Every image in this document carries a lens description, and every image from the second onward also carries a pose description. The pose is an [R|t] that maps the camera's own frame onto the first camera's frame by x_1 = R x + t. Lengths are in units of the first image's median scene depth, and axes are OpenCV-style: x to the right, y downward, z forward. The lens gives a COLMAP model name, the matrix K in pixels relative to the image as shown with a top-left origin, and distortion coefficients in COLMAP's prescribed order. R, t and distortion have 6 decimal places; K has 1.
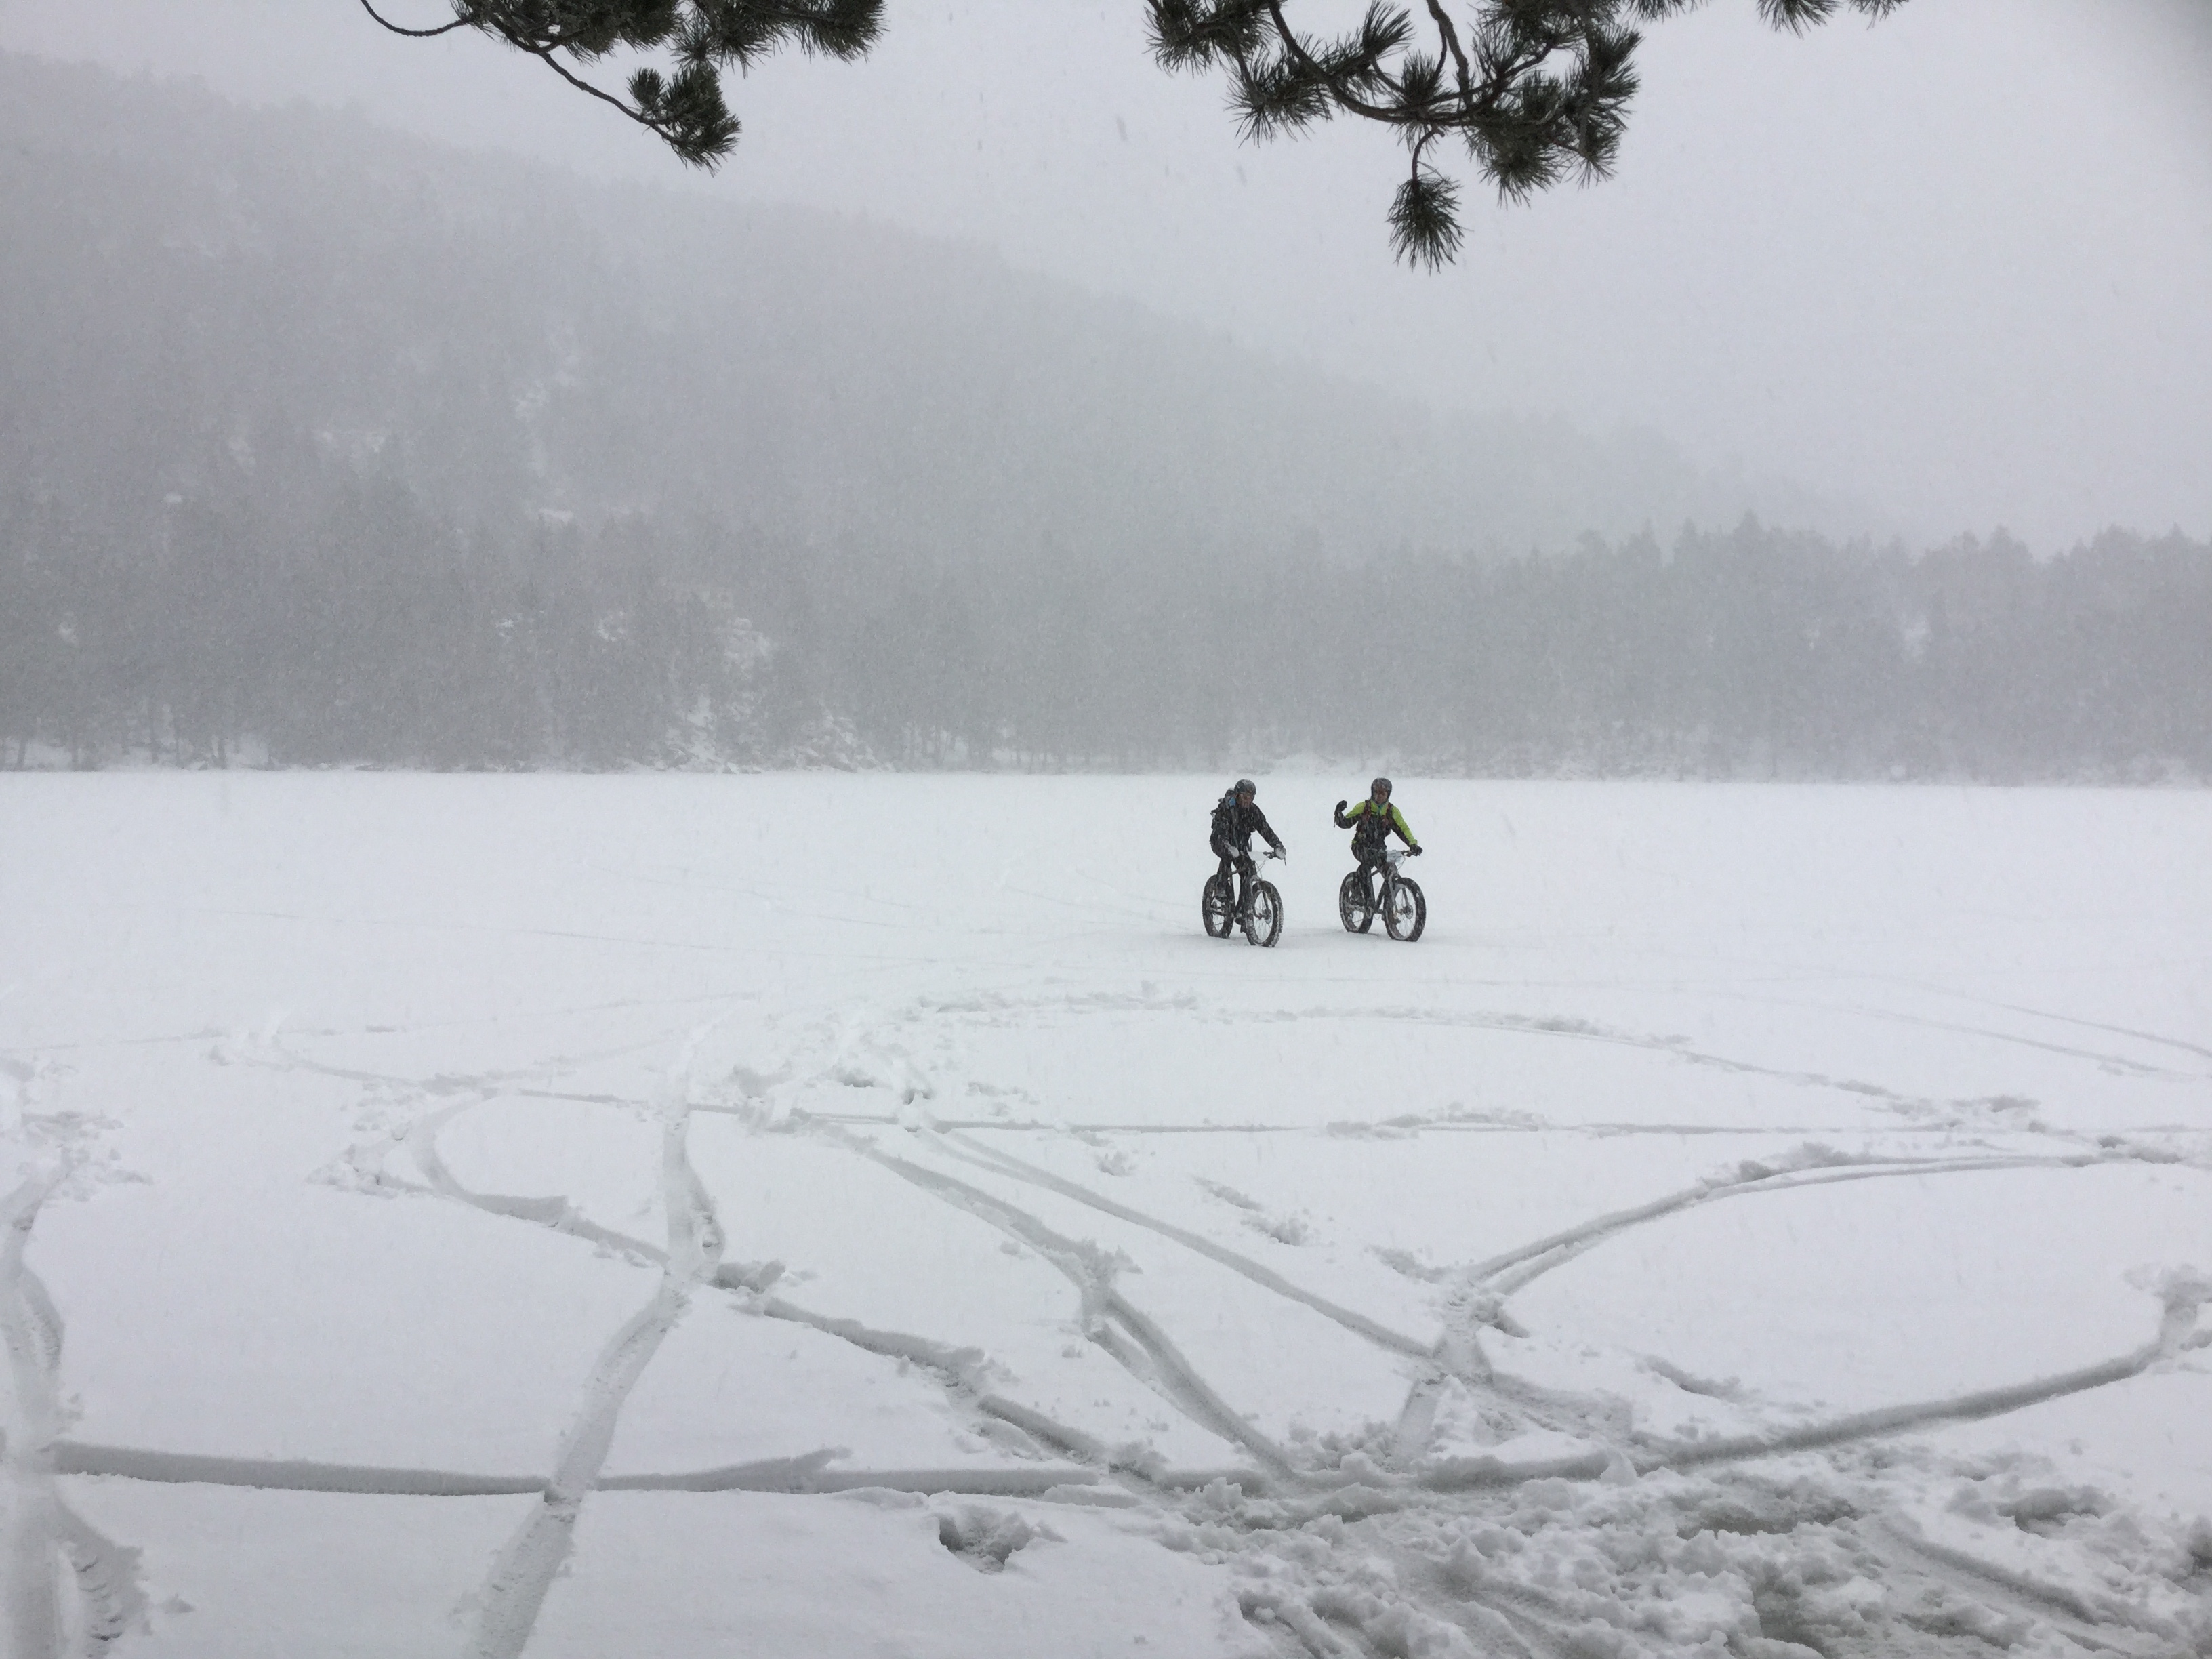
lens RADIAL K [[1921.2, 0, 1106.0], [0, 1921.2, 829.5], [0, 0, 1]] dist [0.050536, -0.000688]
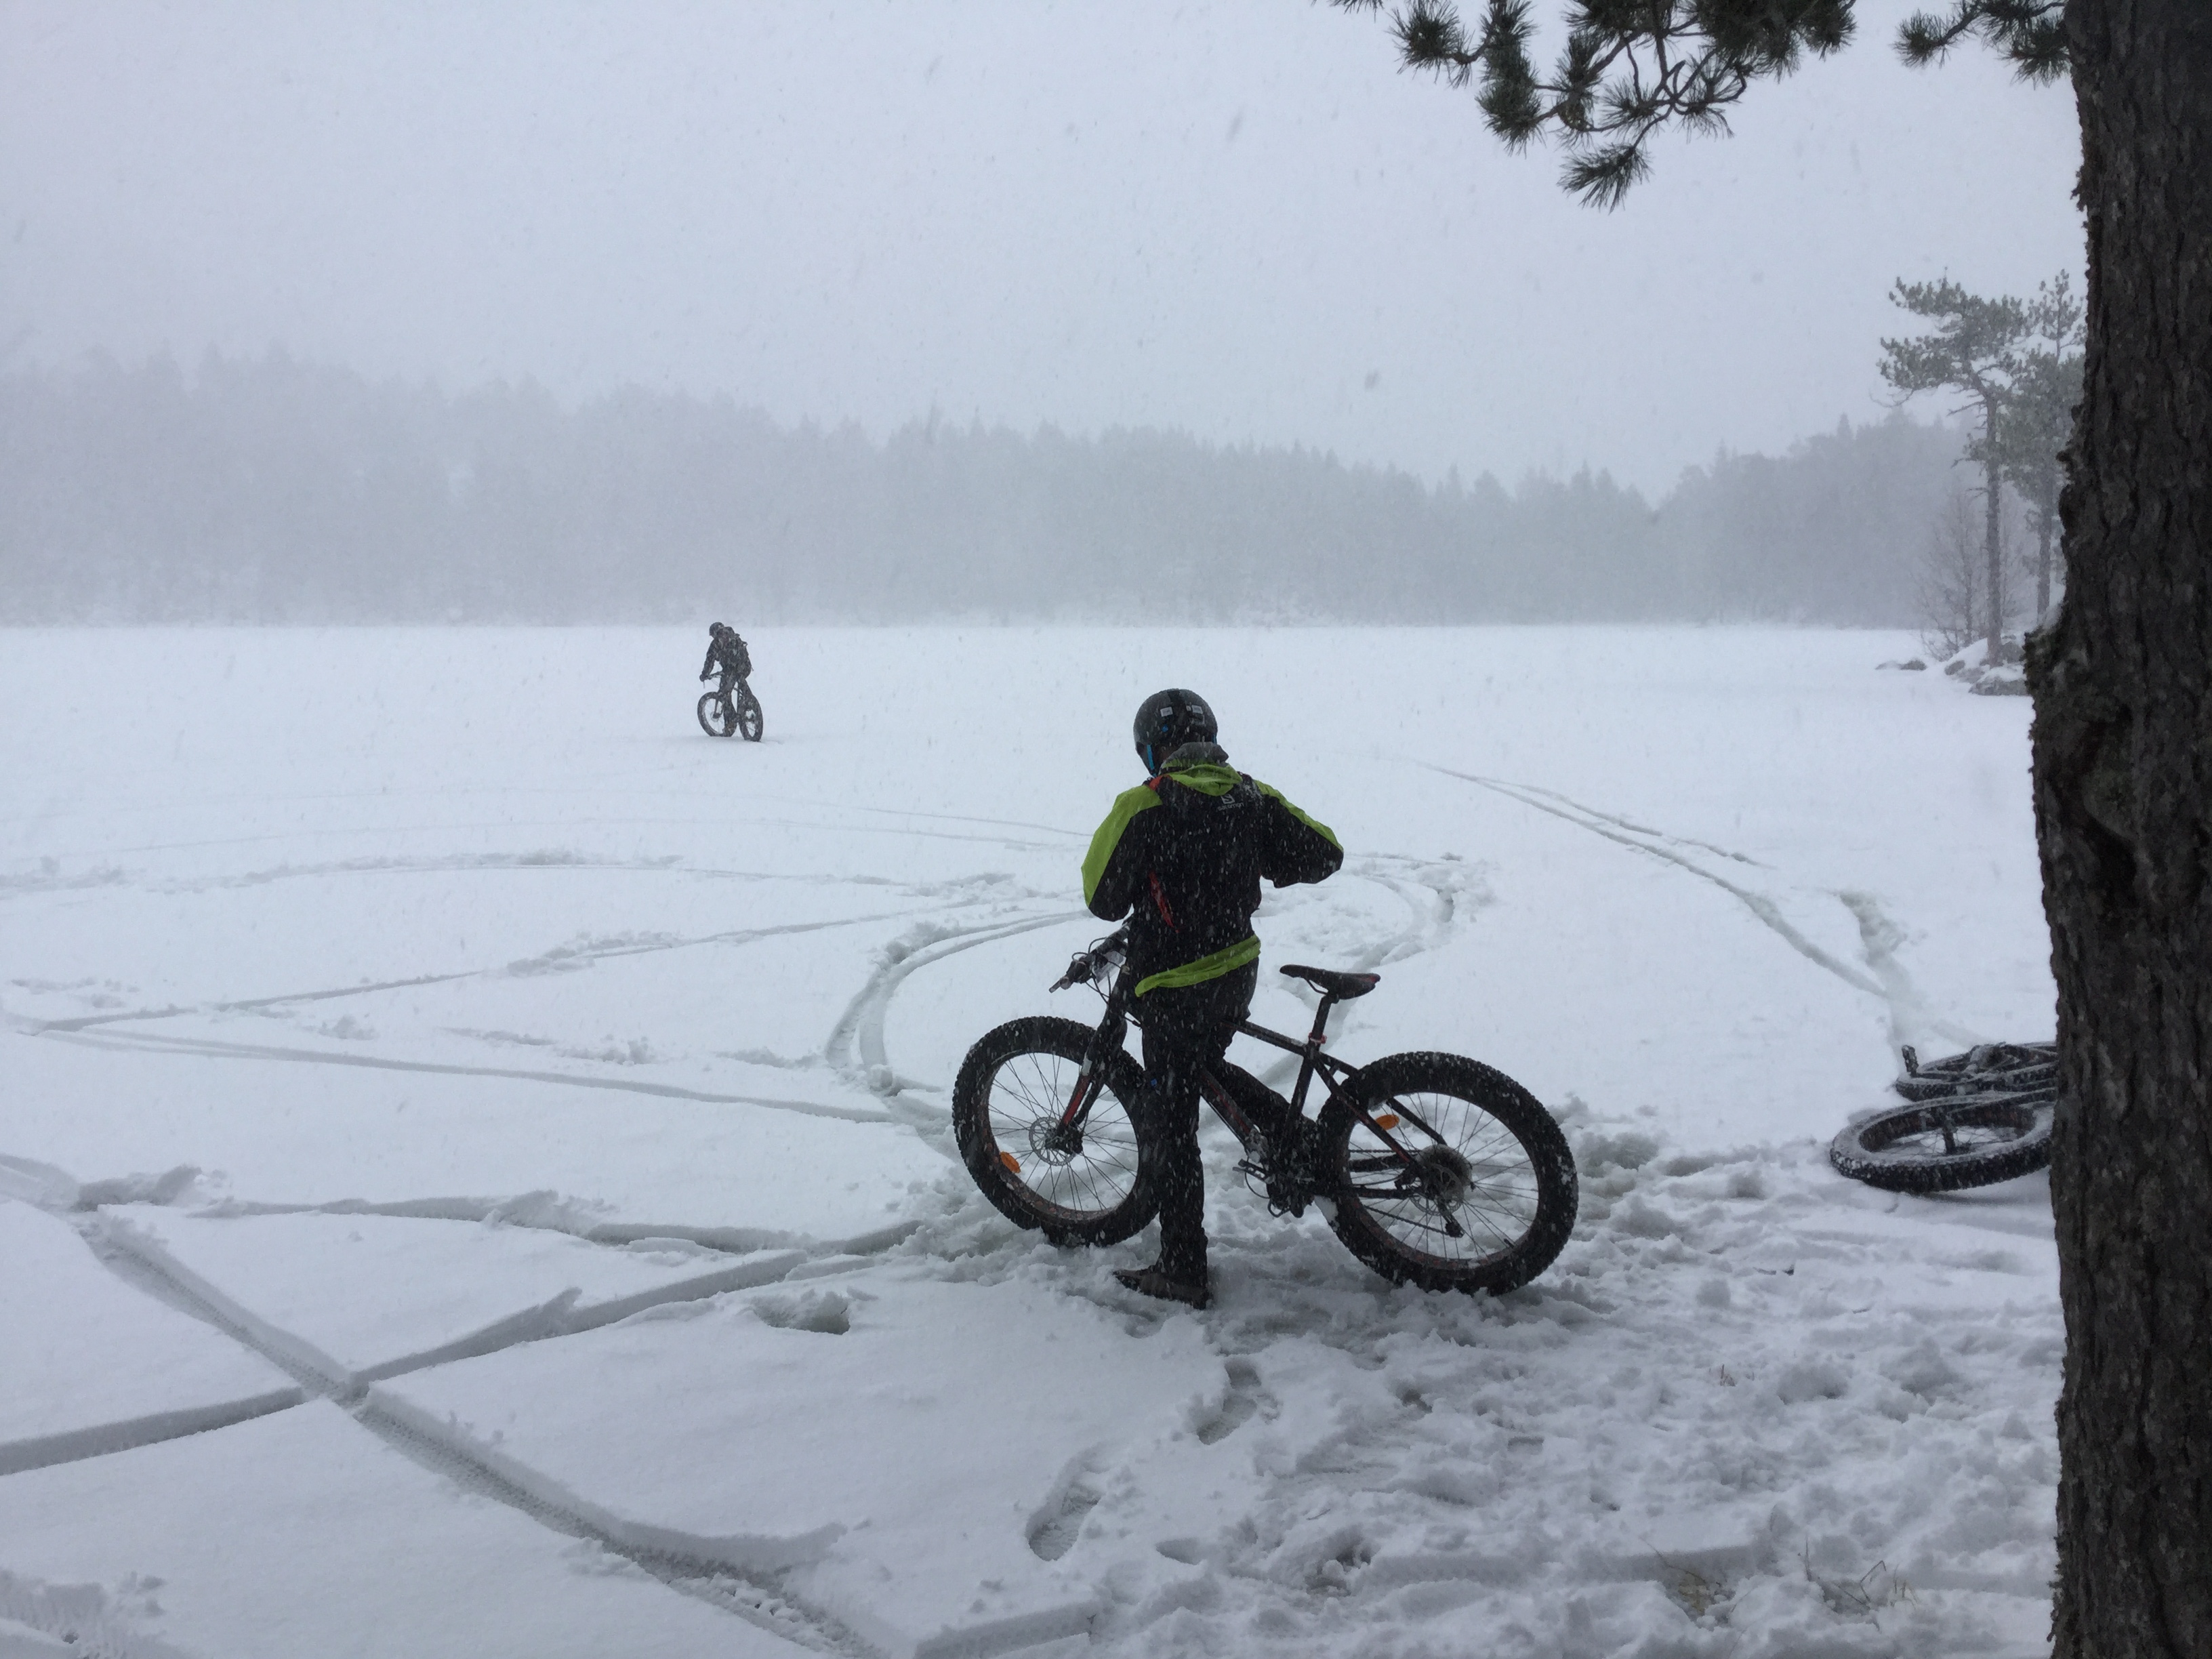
lens RADIAL K [[1921.2, 0, 1106.0], [0, 1921.2, 829.5], [0, 0, 1]] dist [0.050536, -0.000688]
pose [[0.783296, -0.087353, 0.615480, -0.253612], [0.036182, 0.994806, 0.095143, -0.000331], [-0.620594, -0.052256, 0.782389, 0.028824]]
